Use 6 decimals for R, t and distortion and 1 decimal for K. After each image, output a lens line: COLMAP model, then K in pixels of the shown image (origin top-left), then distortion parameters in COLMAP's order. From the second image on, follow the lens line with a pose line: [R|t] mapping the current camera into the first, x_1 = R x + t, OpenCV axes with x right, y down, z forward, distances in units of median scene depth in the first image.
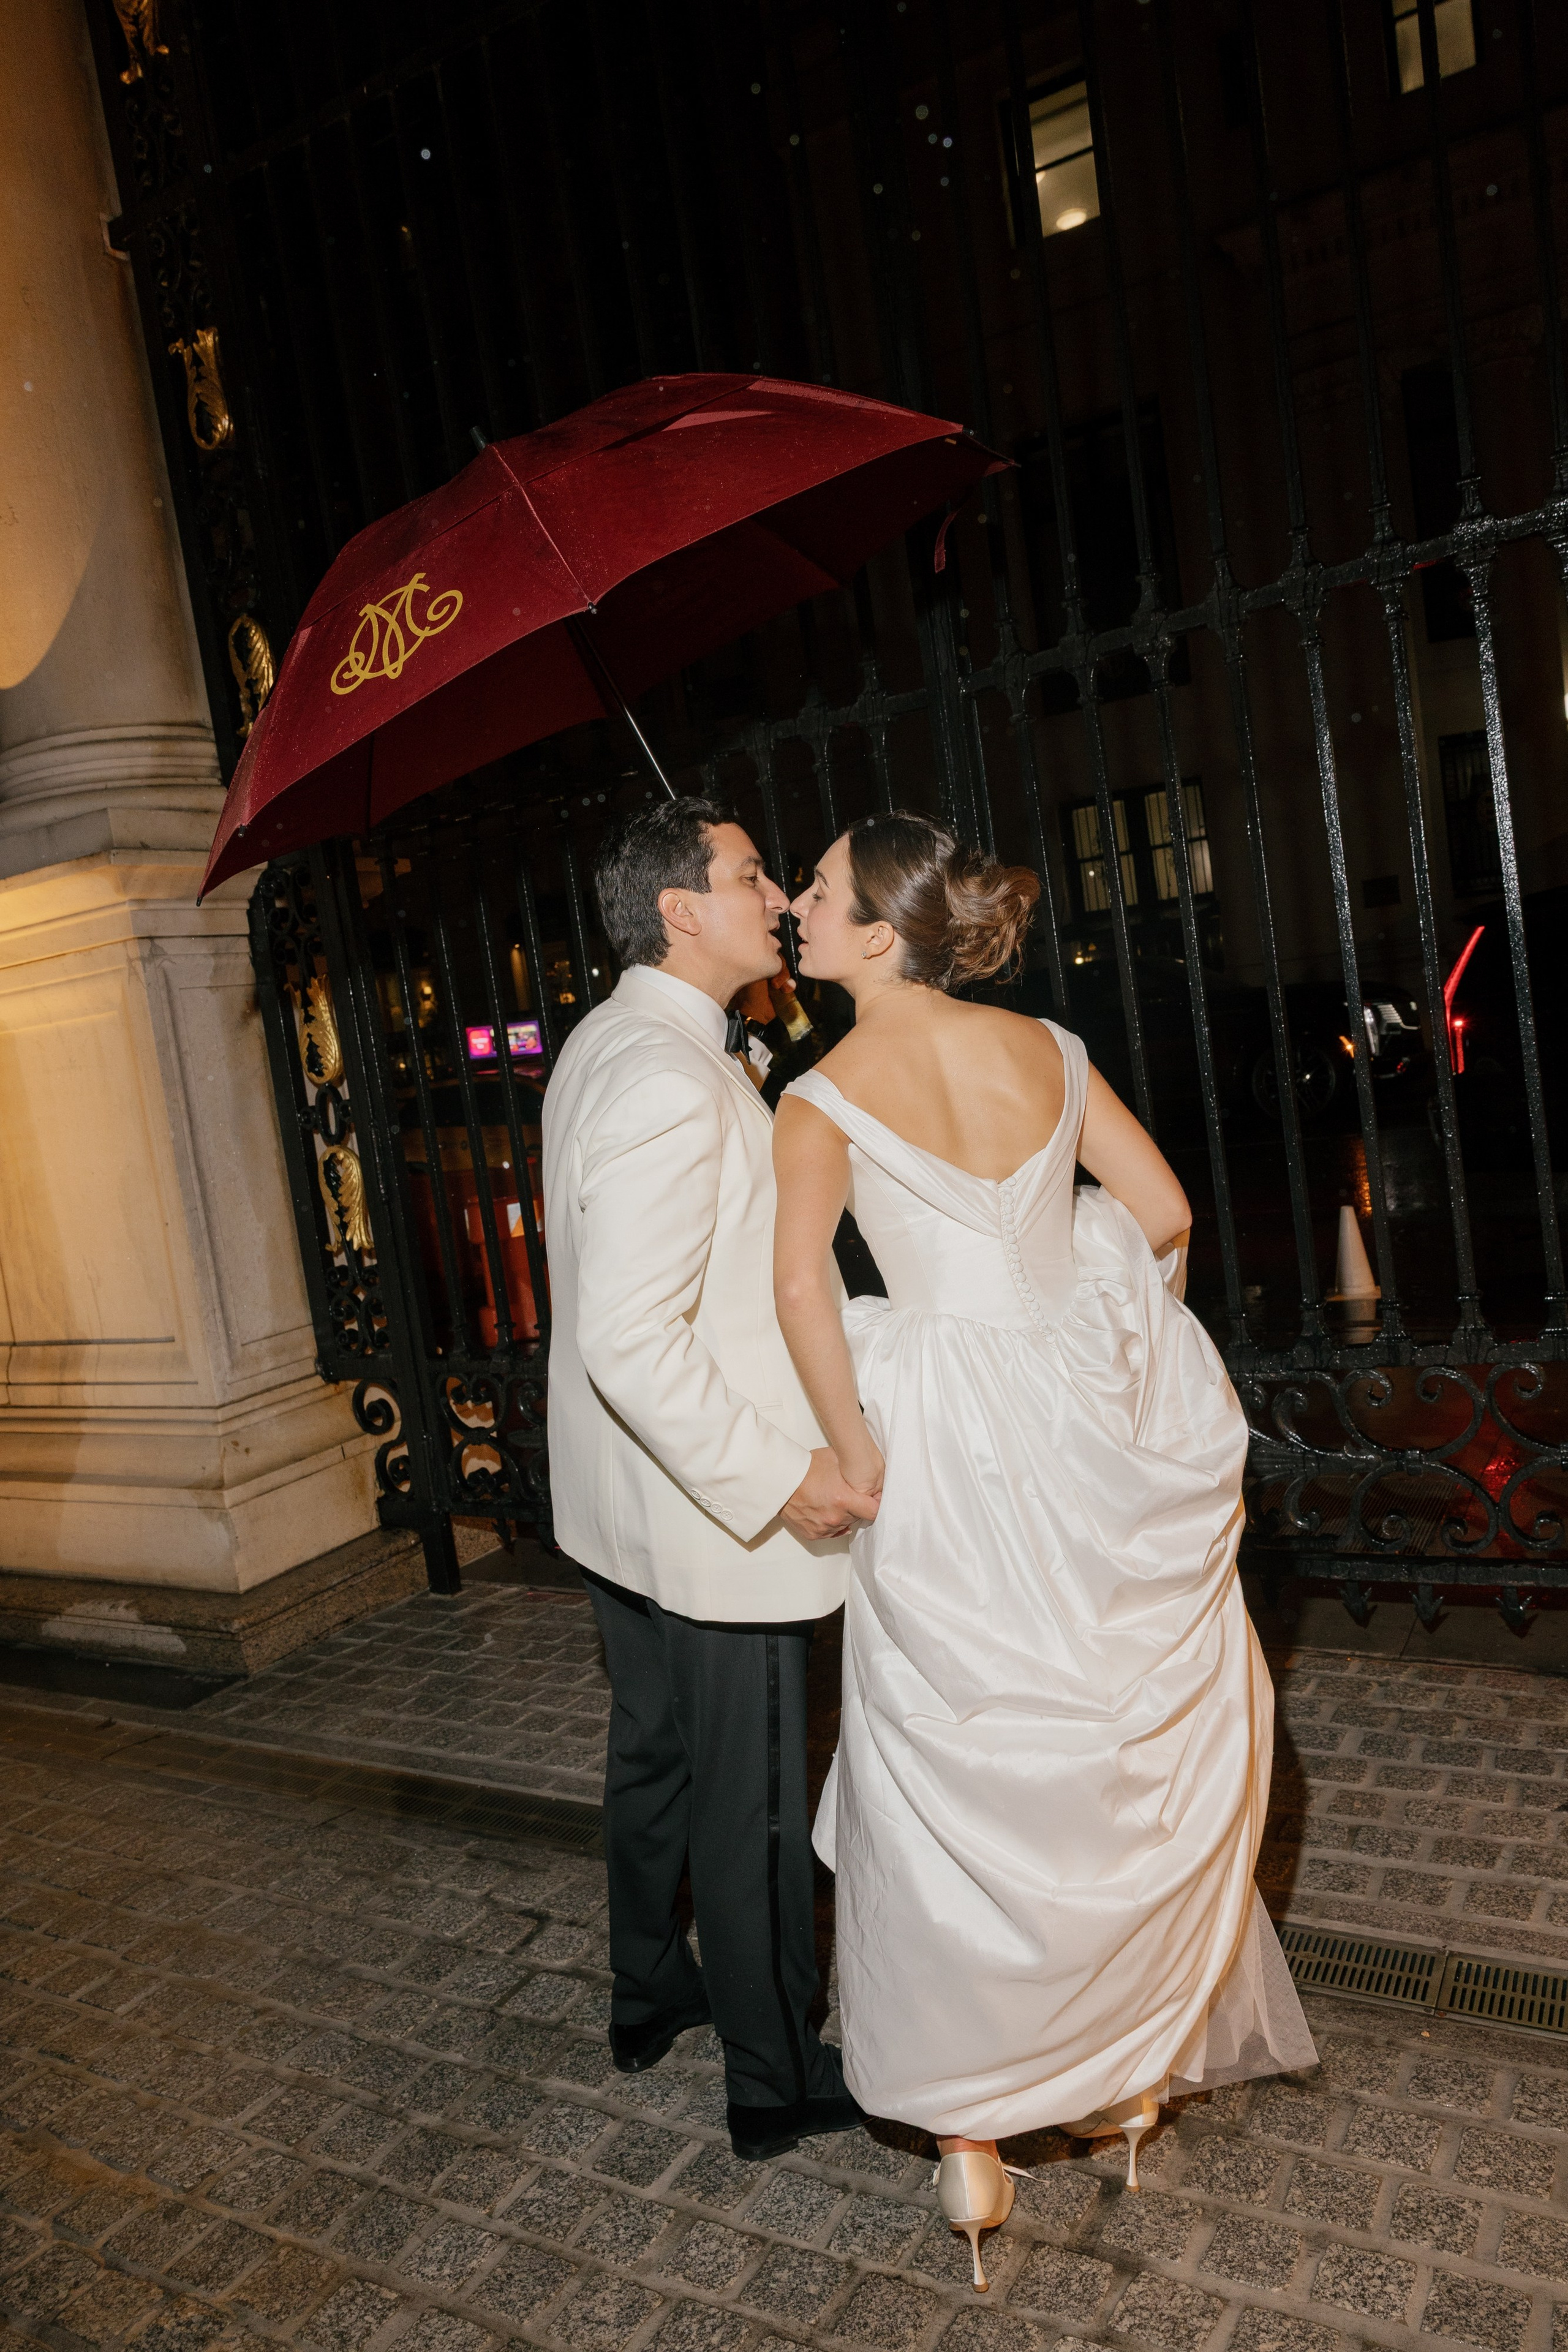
lens RADIAL K [[1568.7, 0, 783.1], [0, 1568.7, 1166.0], [0, 0, 1]] dist [0.004651, 0.000458]
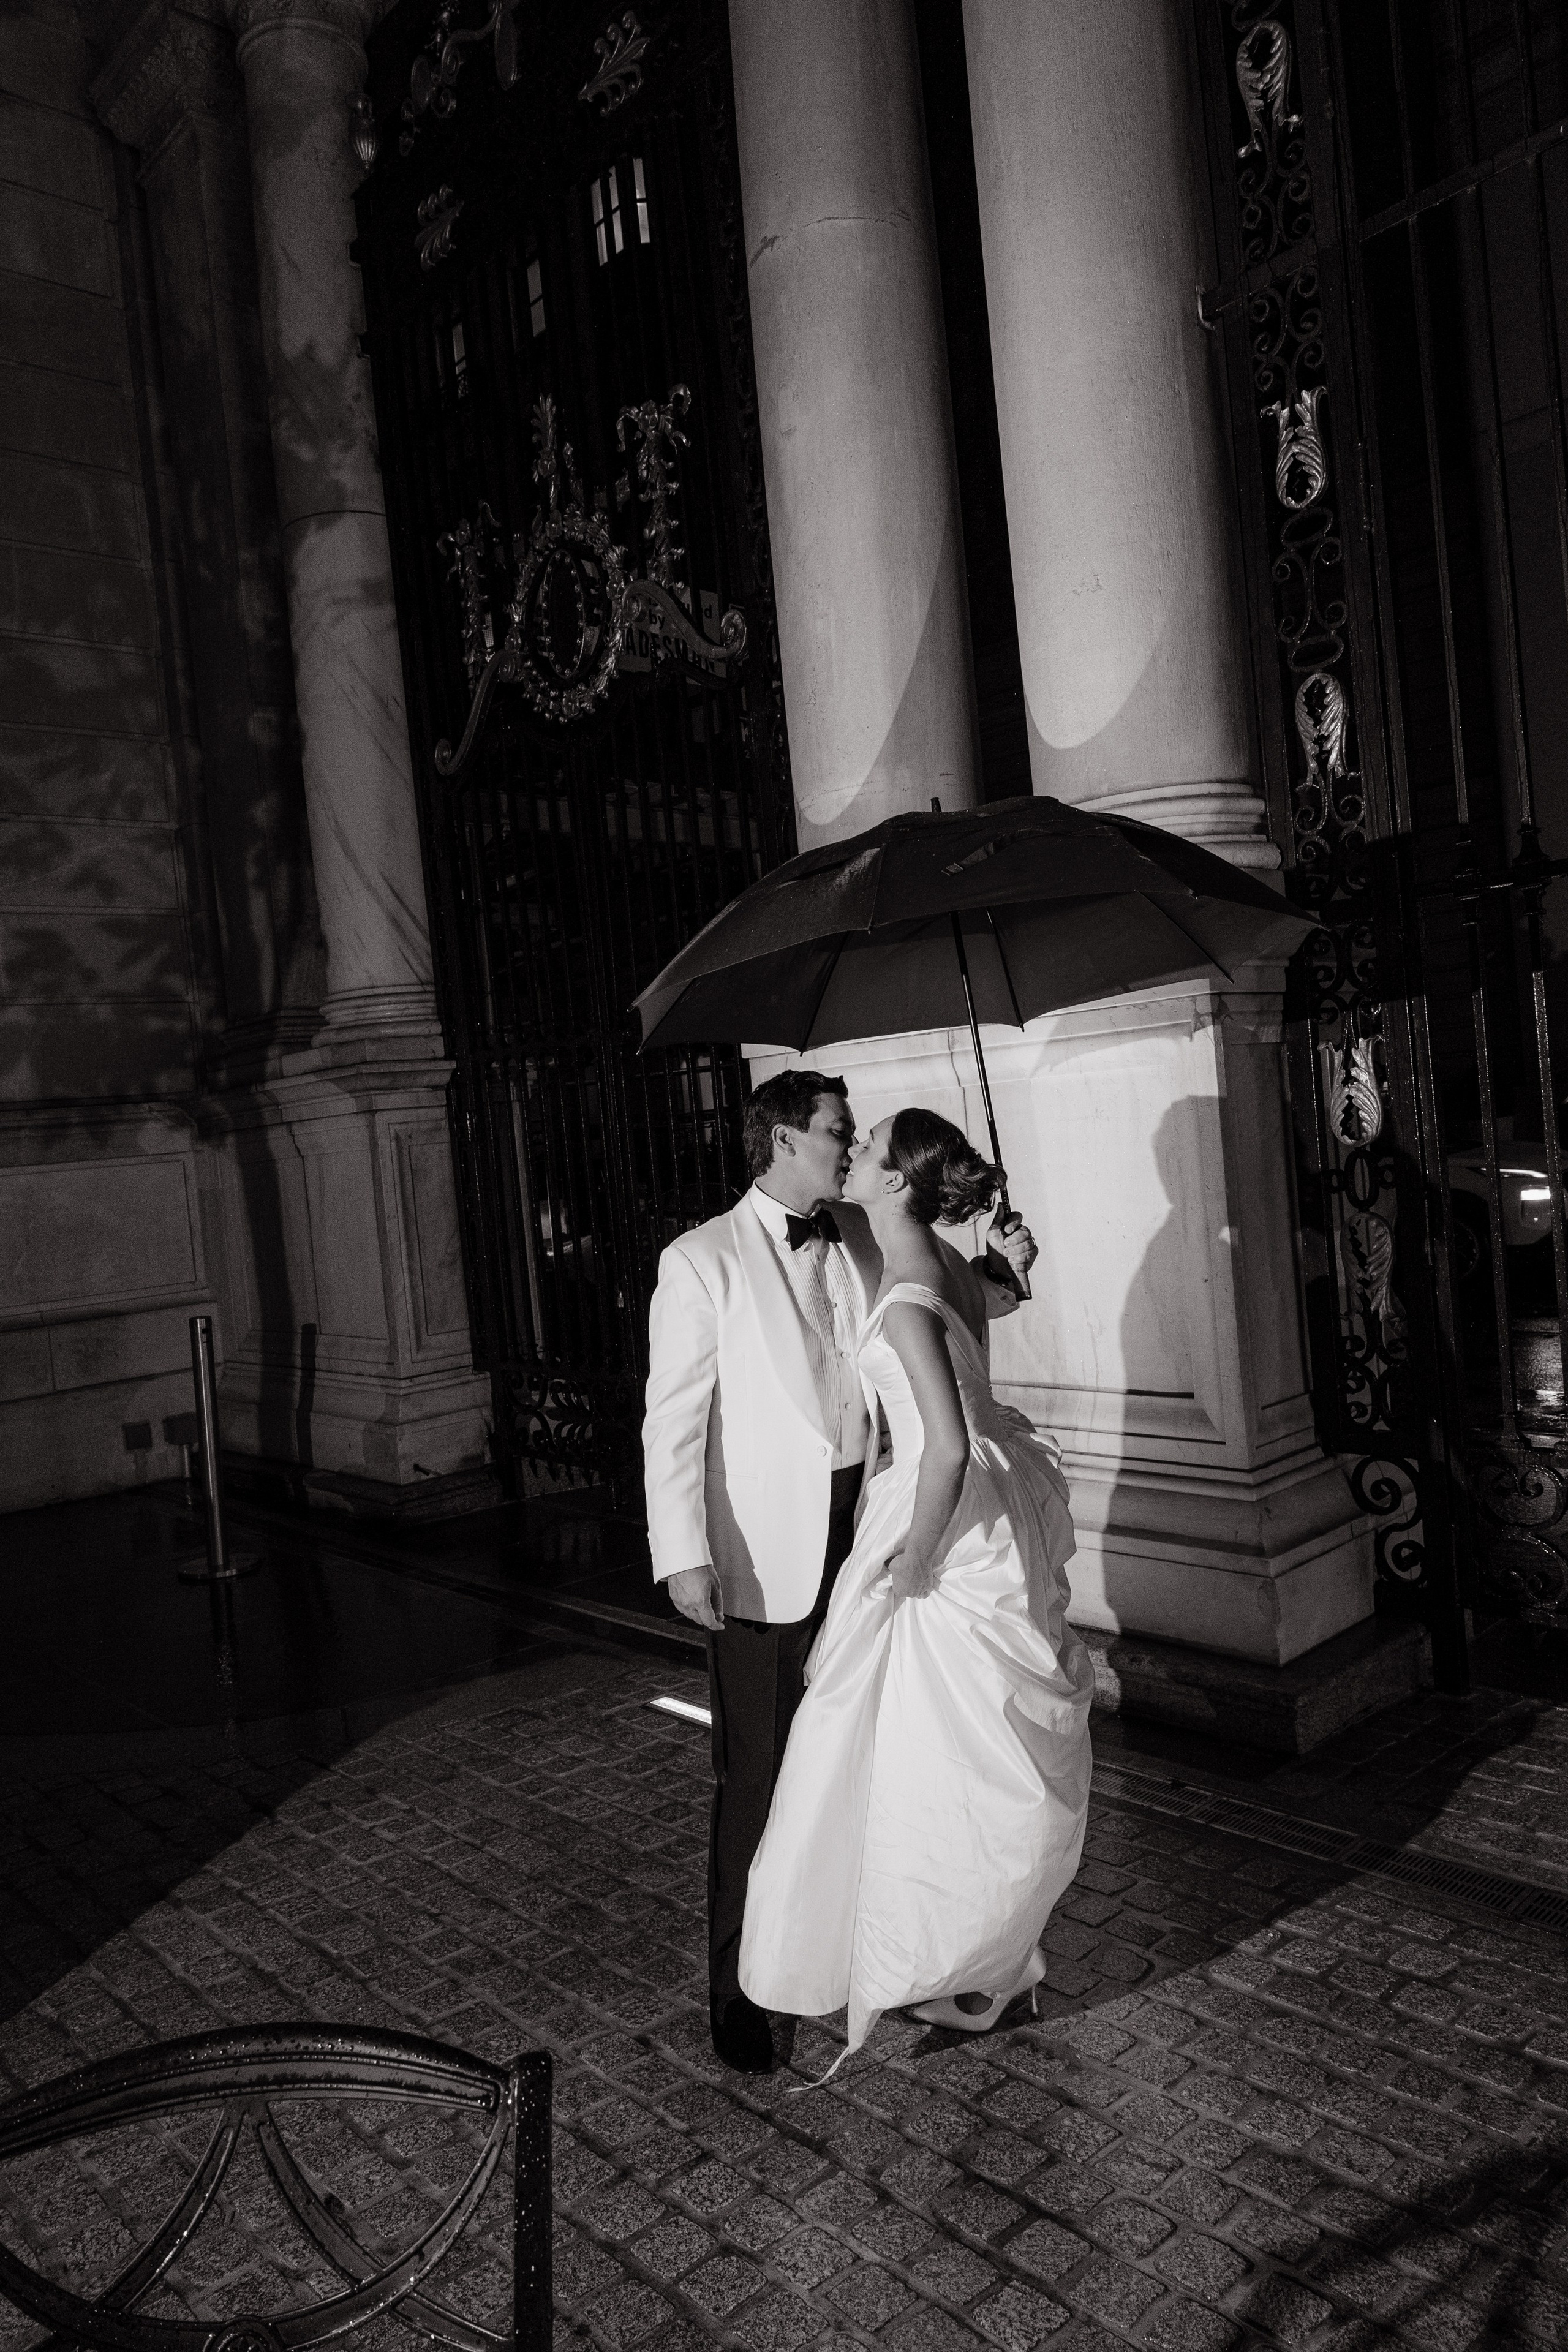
lens RADIAL K [[1578.9, 0, 783.7], [0, 1578.9, 1160.0], [0, 0, 1]] dist [0.009623, 0.000408]
pose [[0.956218, 0.056606, -0.287130, -0.373122], [-0.066243, 0.997516, -0.023953, 0.002726], [0.285061, 0.041924, 0.957592, -0.038718]]
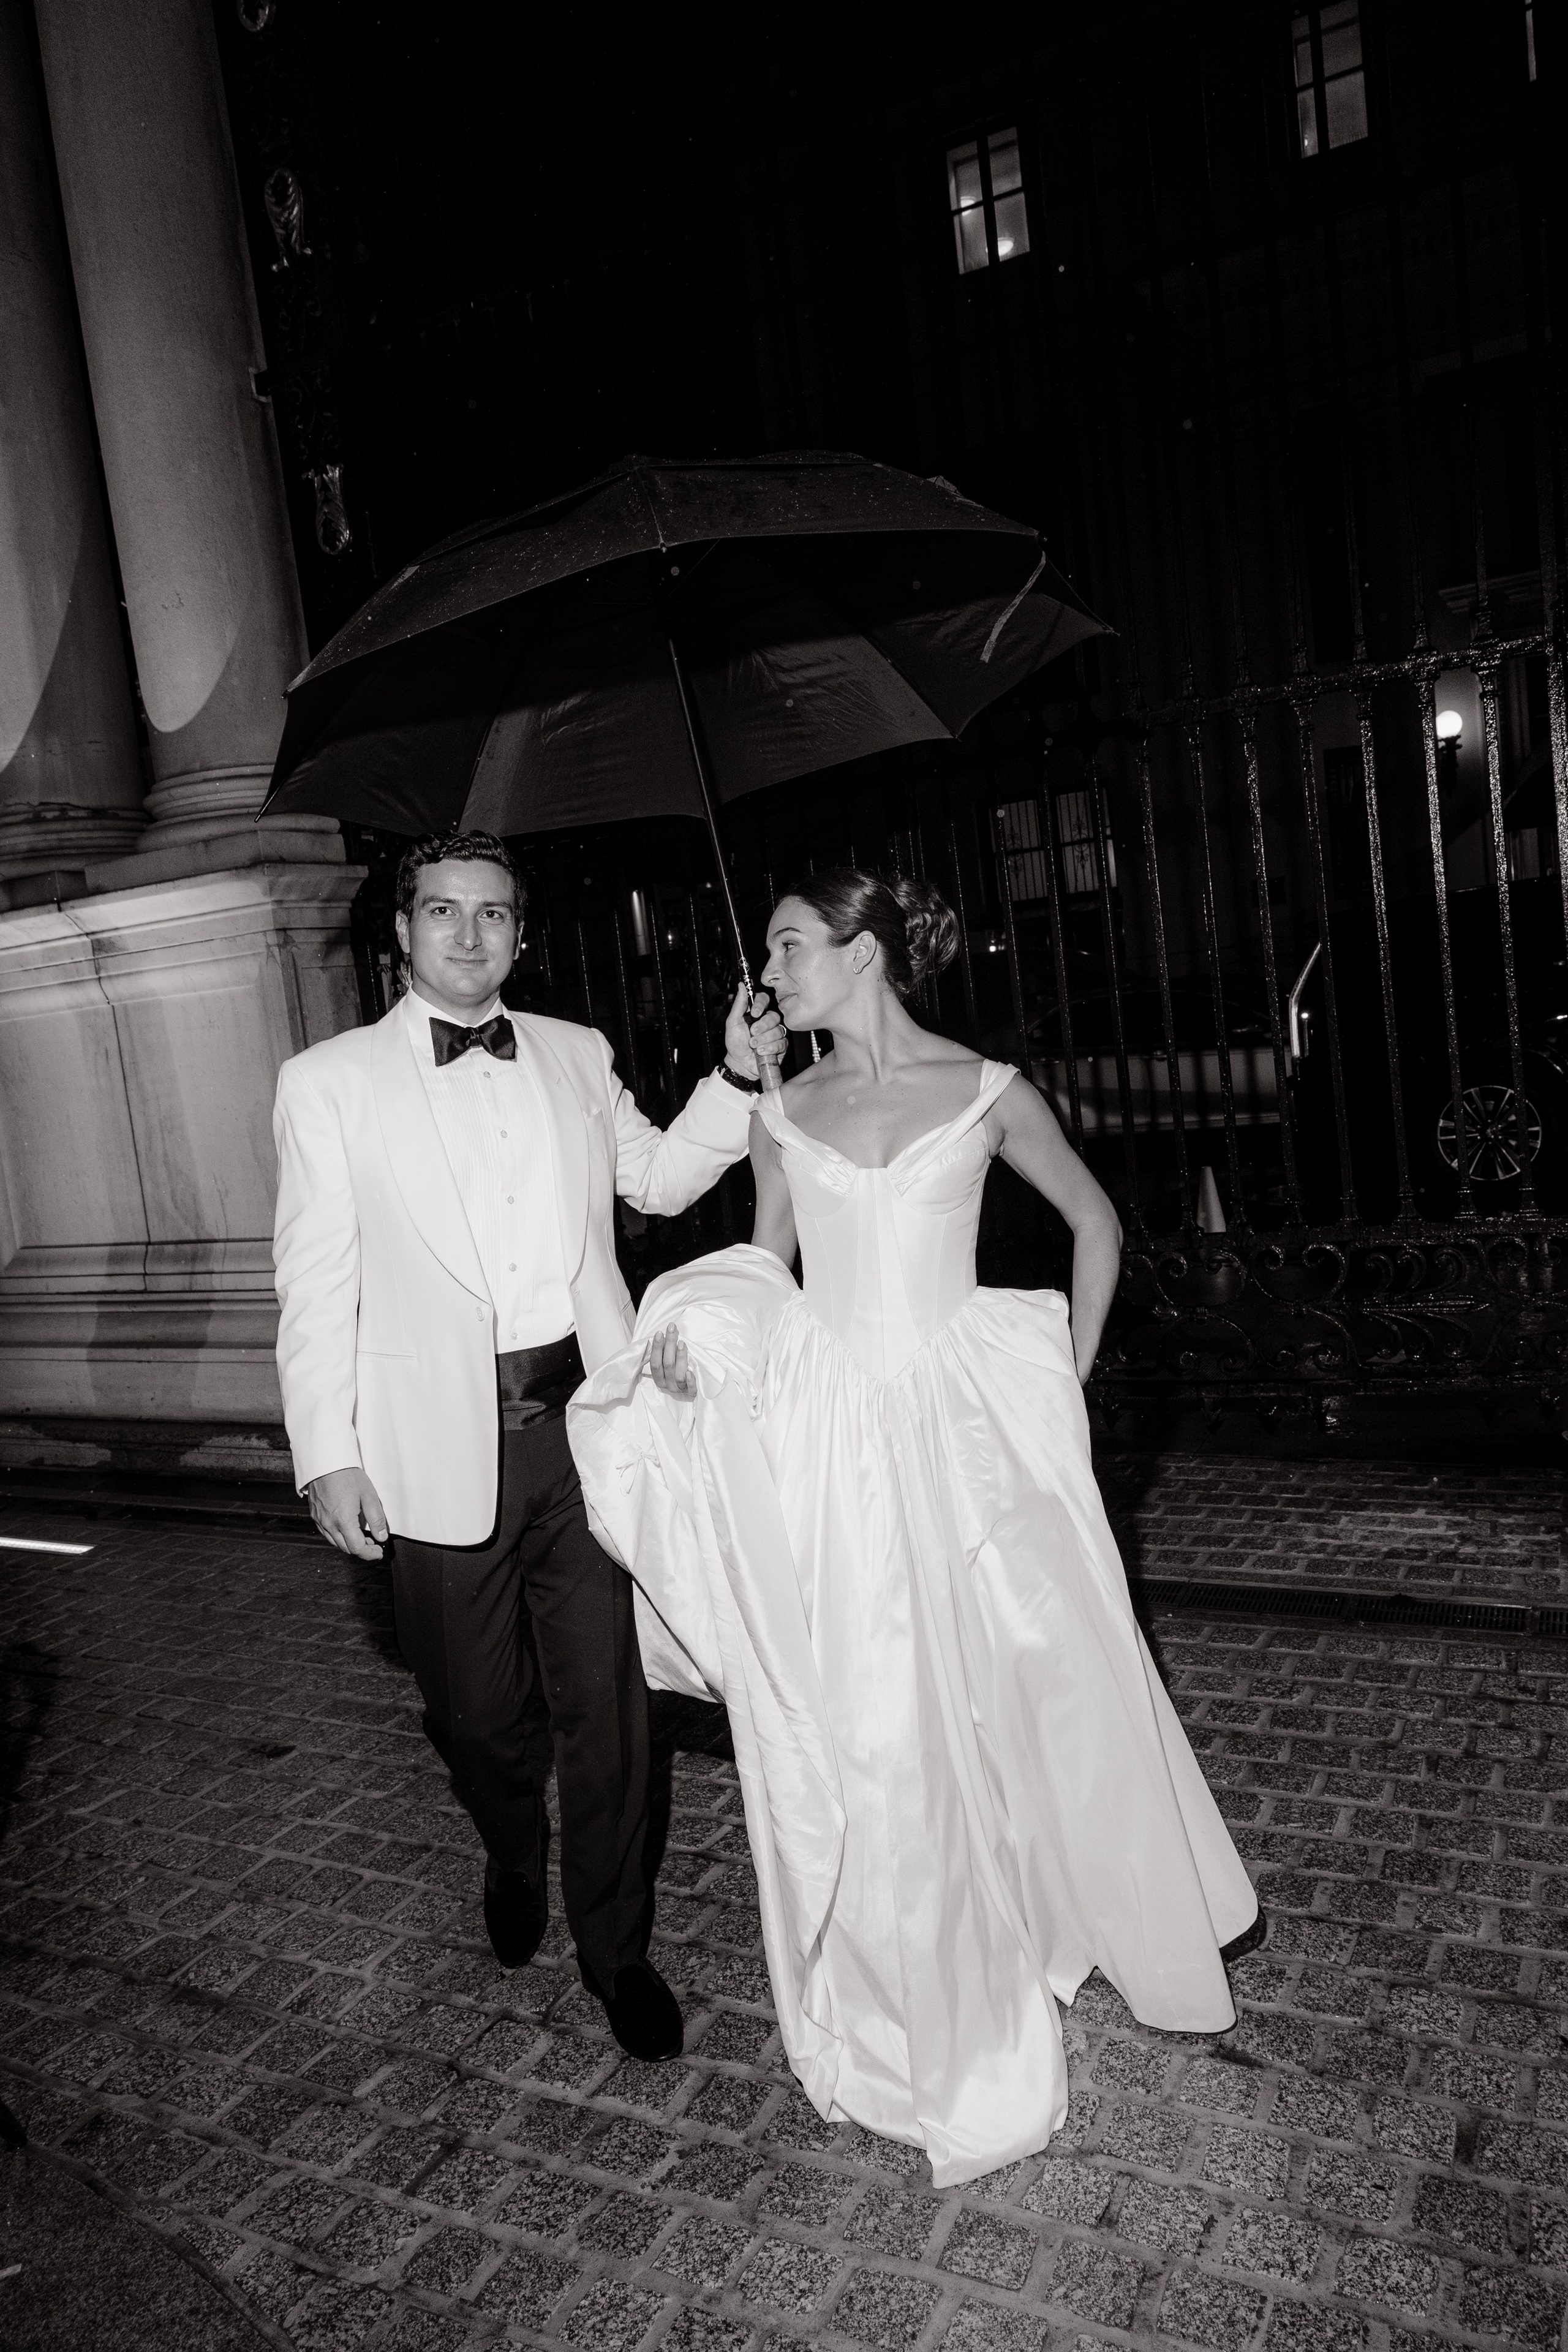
lens RADIAL K [[1577.3, 0, 773.8], [0, 1577.3, 1168.1], [0, 0, 1]] dist [0.003685, 0.002155]
pose [[0.998561, 0.017703, 0.050620, -0.057372], [-0.018480, 0.999718, 0.014920, 0.026974], [-0.050341, -0.015834, 0.998607, -0.341969]]
